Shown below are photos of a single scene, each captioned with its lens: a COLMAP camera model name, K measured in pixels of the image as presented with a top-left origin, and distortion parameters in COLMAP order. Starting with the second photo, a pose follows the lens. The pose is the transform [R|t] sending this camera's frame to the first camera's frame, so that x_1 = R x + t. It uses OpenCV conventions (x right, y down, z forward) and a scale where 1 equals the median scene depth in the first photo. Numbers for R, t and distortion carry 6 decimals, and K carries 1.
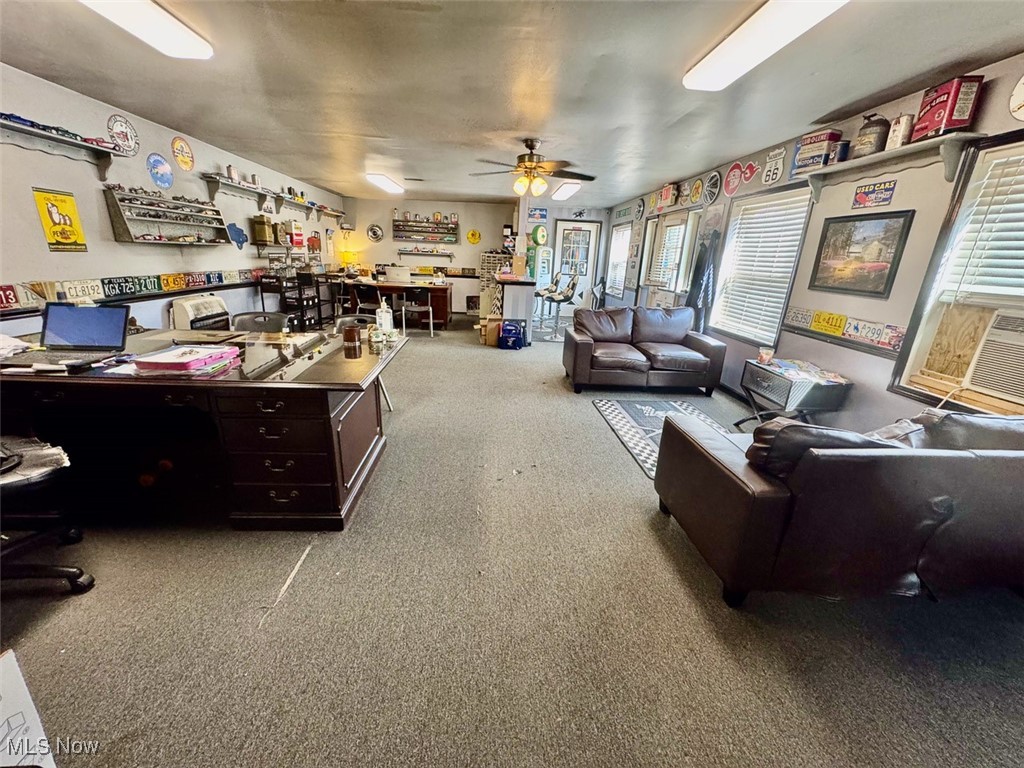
lens RADIAL K [[407.6, 0, 512.0], [0, 407.6, 384.0], [0, 0, 1]] dist [-0.000641, -0.000130]
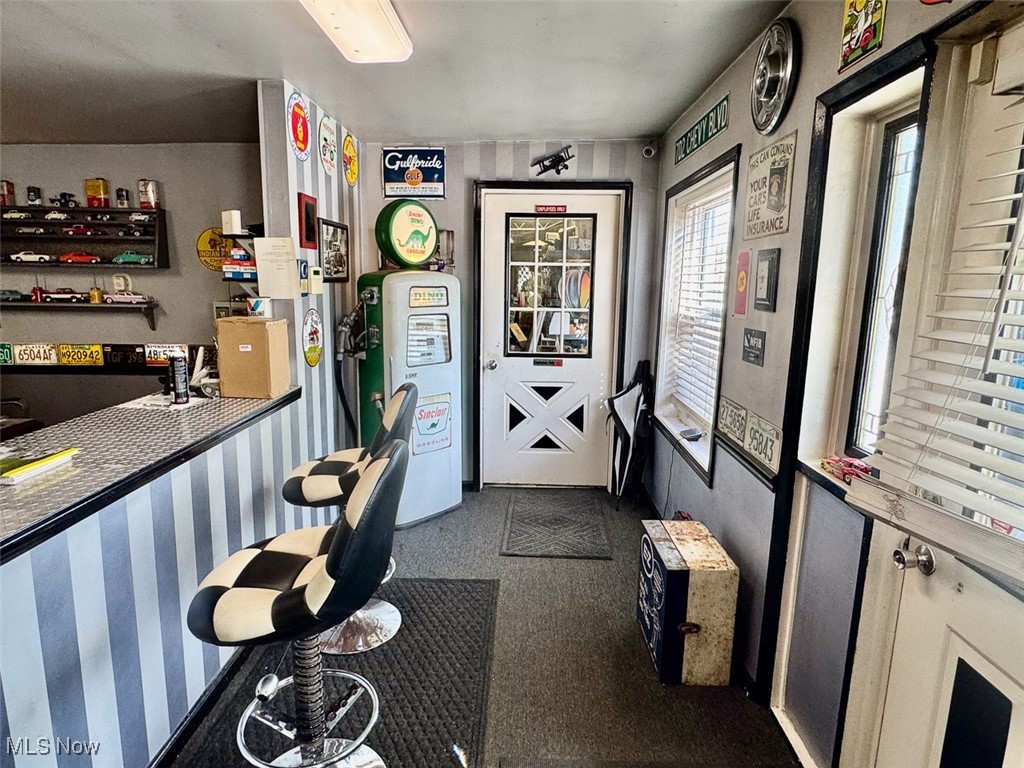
lens RADIAL K [[583.8, 0, 512.0], [0, 583.8, 384.0], [0, 0, 1]] dist [0.001570, 0.000518]
pose [[0.995674, -0.018409, -0.091074, 0.232609], [0.006922, 0.992150, -0.124862, -0.273033], [0.092657, 0.123691, 0.987985, 0.803974]]
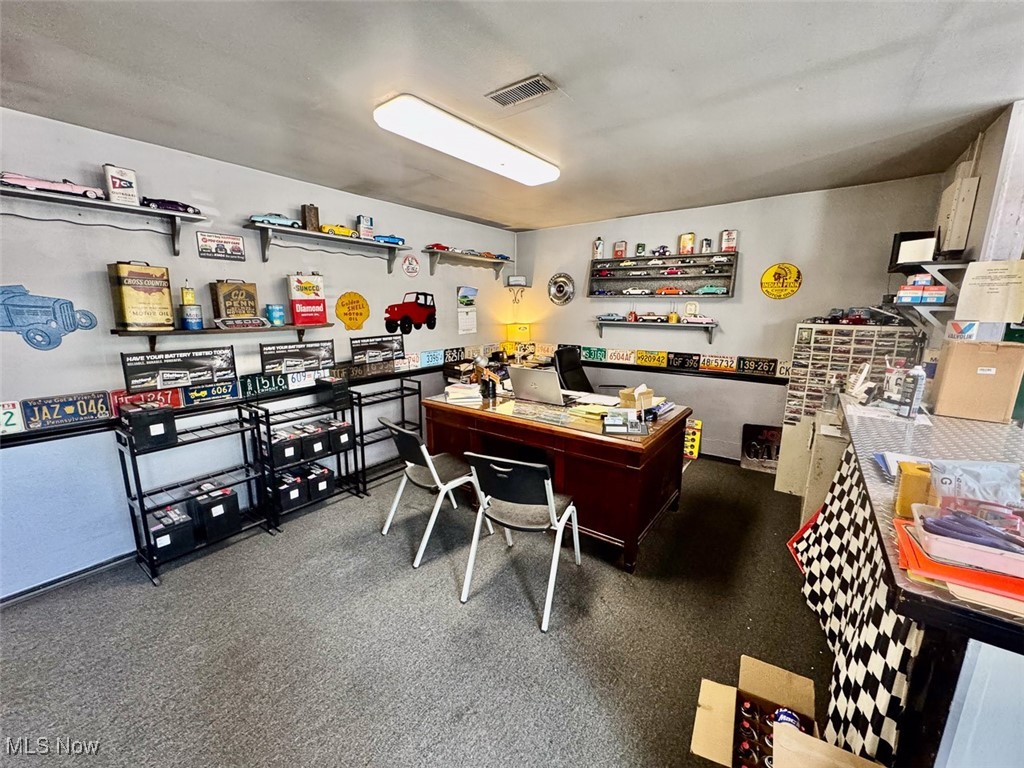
lens RADIAL K [[407.6, 0, 512.0], [0, 407.6, 384.0], [0, 0, 1]] dist [-0.000641, -0.000130]
pose [[0.767714, 0.081029, -0.635649, -0.048218], [-0.162883, 0.984067, -0.071281, -0.266518], [0.619745, 0.158260, 0.768681, 0.763222]]
